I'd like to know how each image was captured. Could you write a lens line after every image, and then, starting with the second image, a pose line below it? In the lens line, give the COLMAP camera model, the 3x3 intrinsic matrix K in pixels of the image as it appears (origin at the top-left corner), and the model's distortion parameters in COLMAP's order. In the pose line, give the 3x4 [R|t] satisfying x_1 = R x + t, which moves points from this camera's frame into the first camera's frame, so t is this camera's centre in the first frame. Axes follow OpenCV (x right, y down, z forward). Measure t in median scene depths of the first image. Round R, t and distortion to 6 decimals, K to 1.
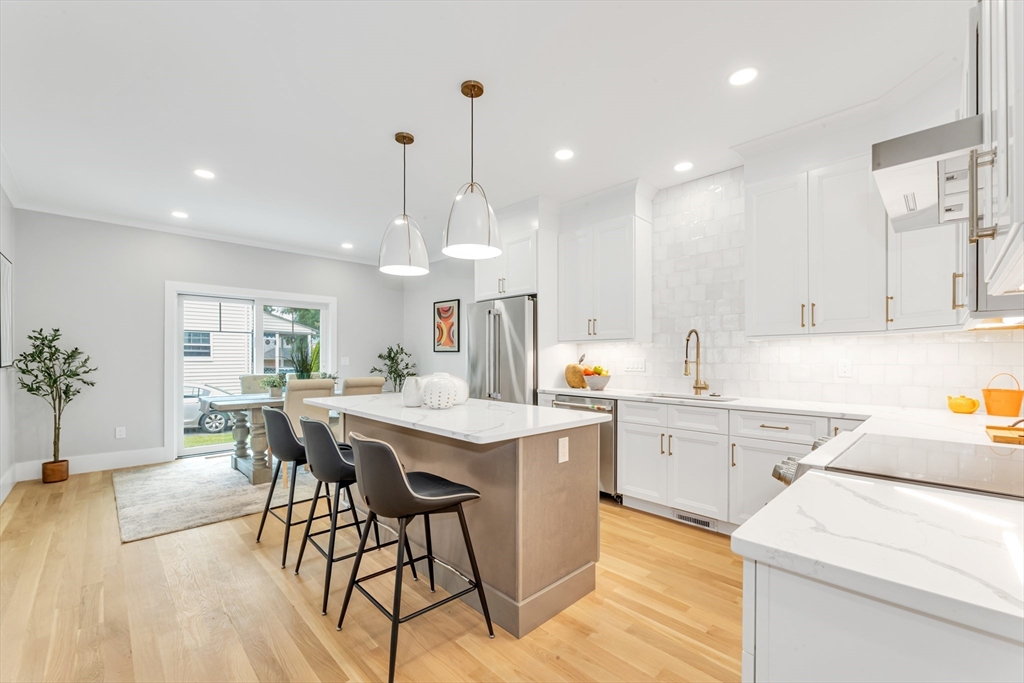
lens RADIAL K [[423.3, 0, 505.9], [0, 423.3, 357.5], [0, 0, 1]] dist [0.001376, 0.000306]
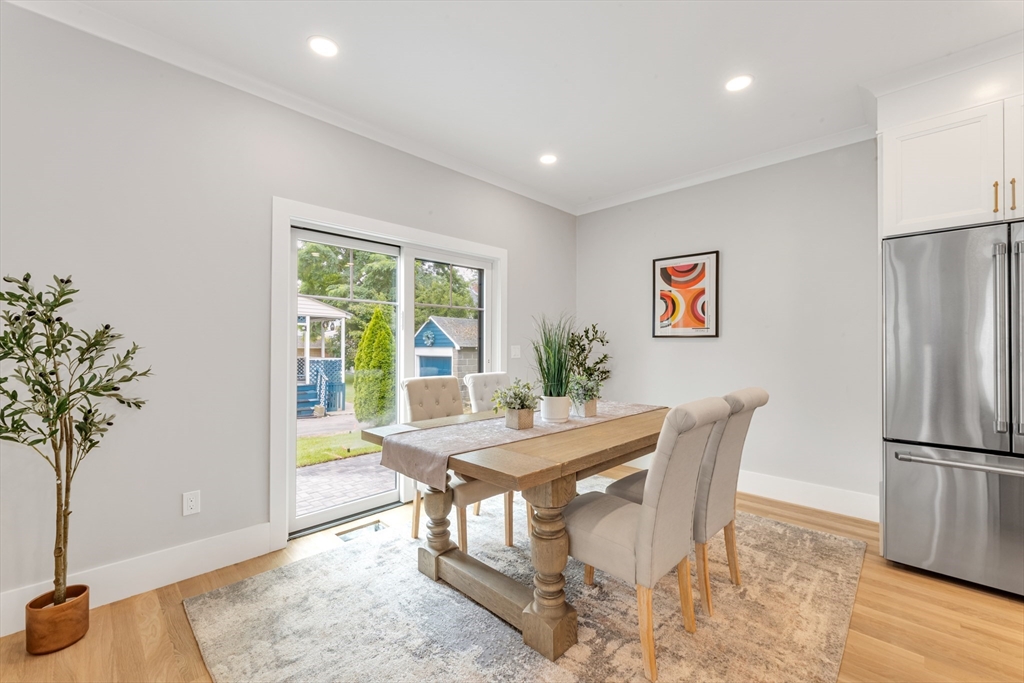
lens RADIAL K [[423.4, 0, 506.1], [0, 423.4, 341.5], [0, 0, 1]] dist [-0.001543, -0.000108]
pose [[0.999860, 0.000063, 0.016747, -0.632708], [0.000080, 0.999963, -0.008576, -0.001968], [-0.016747, 0.008576, 0.999823, 0.578360]]
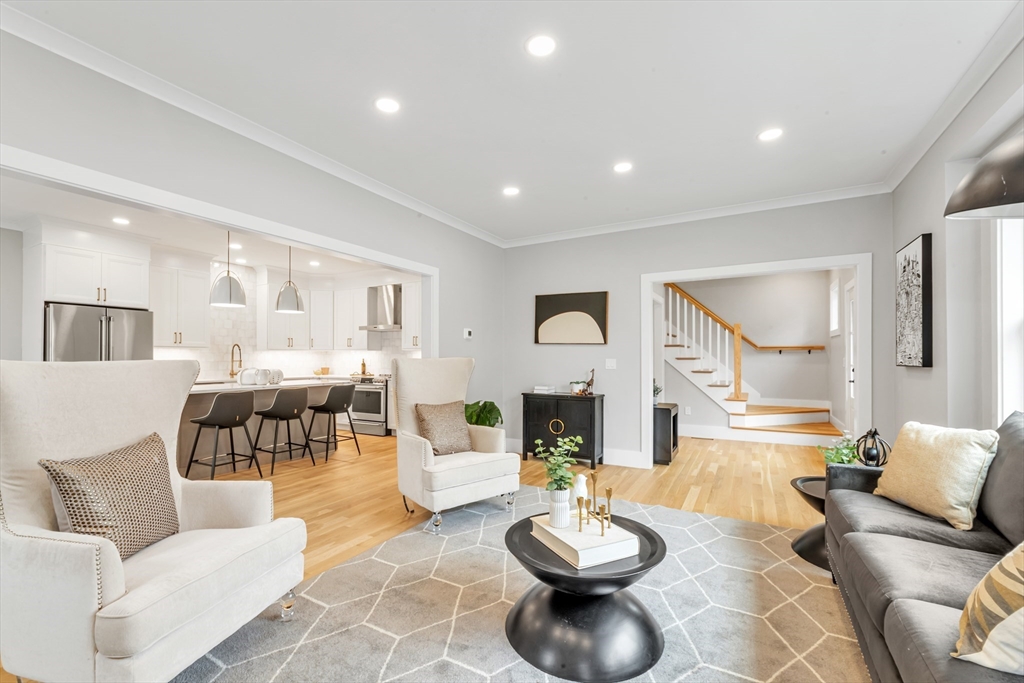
lens RADIAL K [[423.3, 0, 505.9], [0, 423.3, 357.5], [0, 0, 1]] dist [0.001376, 0.000306]
pose [[-0.286654, 0.000639, 0.958034, -1.504181], [0.000010, 1.000000, -0.000664, -0.003608], [-0.958034, -0.000181, -0.286654, 0.320593]]
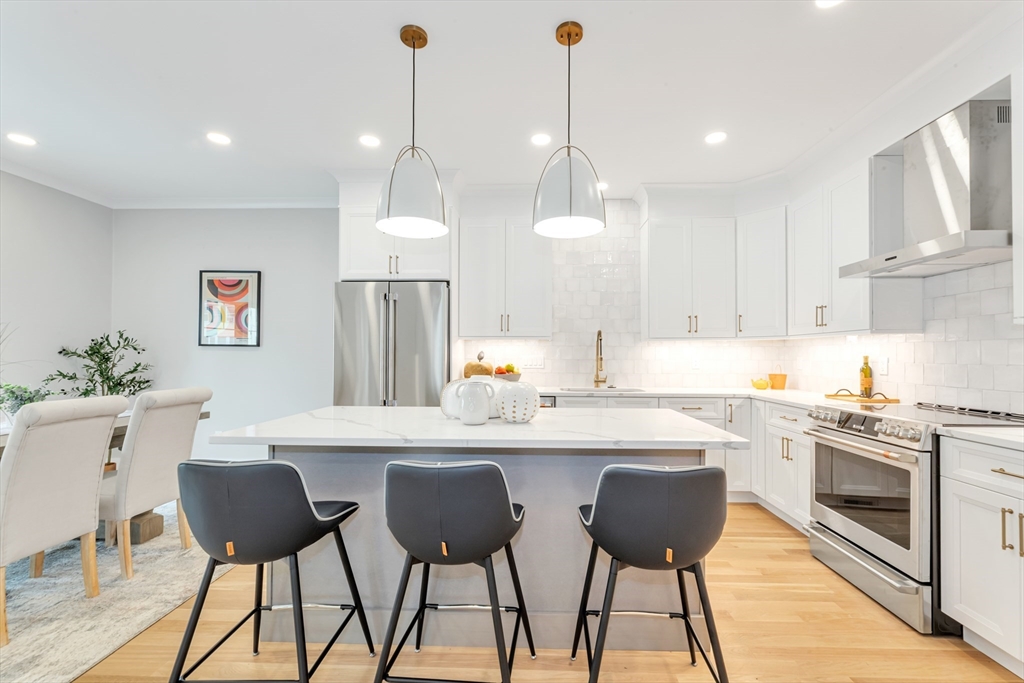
lens RADIAL K [[423.4, 0, 528.2], [0, 423.4, 350.2], [0, 0, 1]] dist [0.003010, -0.000343]
pose [[0.710420, 0.009798, 0.703710, -0.424860], [-0.002190, 0.999929, -0.011711, 0.000669], [-0.703774, 0.006779, 0.710391, 0.277105]]
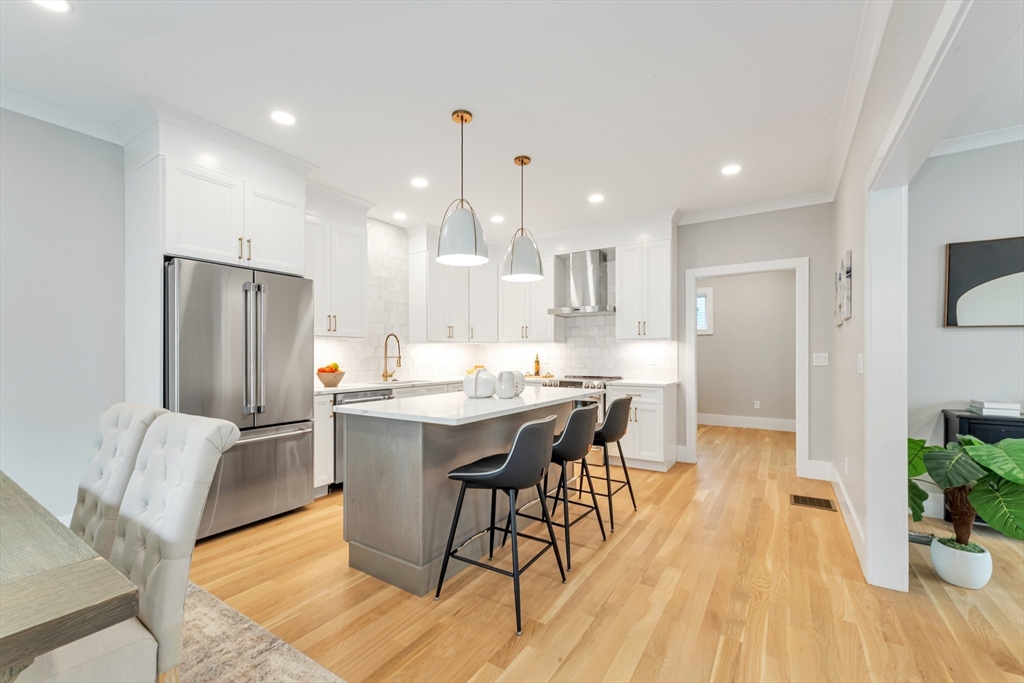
lens RADIAL K [[417.6, 0, 512.8], [0, 417.6, 358.0], [0, 0, 1]] dist [0.000410, 0.000136]
pose [[-0.227625, -0.010670, 0.973690, -0.830364], [0.001729, 0.999934, 0.011362, -0.001786], [-0.973747, 0.004270, -0.227592, 0.791776]]
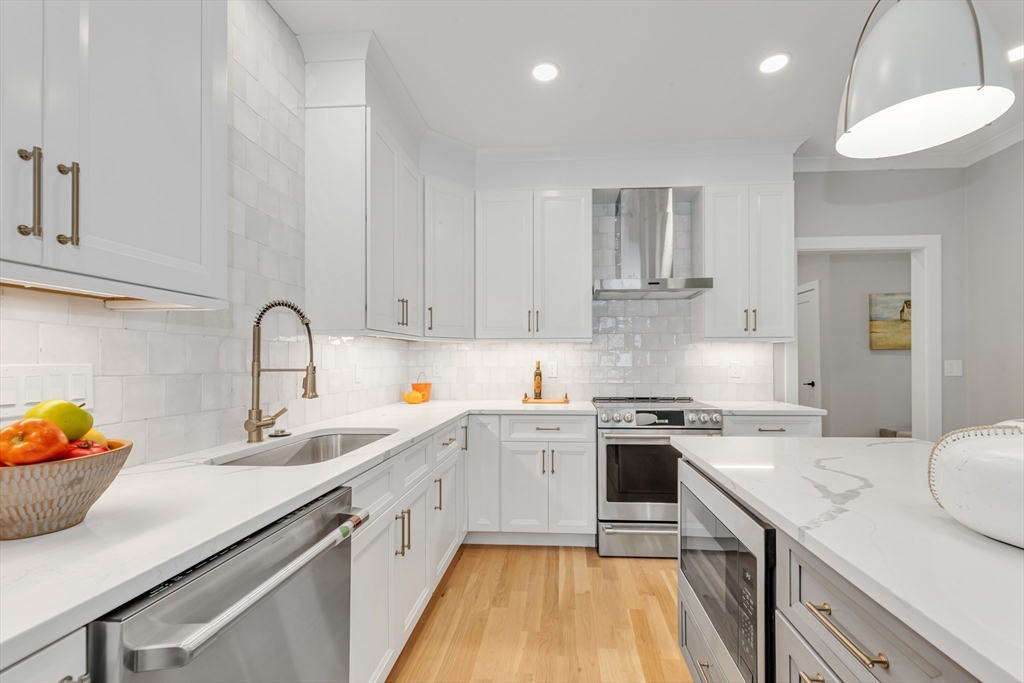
lens RADIAL K [[423.2, 0, 541.1], [0, 423.2, 359.4], [0, 0, 1]] dist [0.000578, 0.000125]
pose [[-0.679971, 0.003993, 0.733228, -0.081067], [0.001195, 0.999990, -0.004338, 0.000696], [-0.733238, -0.002074, -0.679969, 0.946962]]
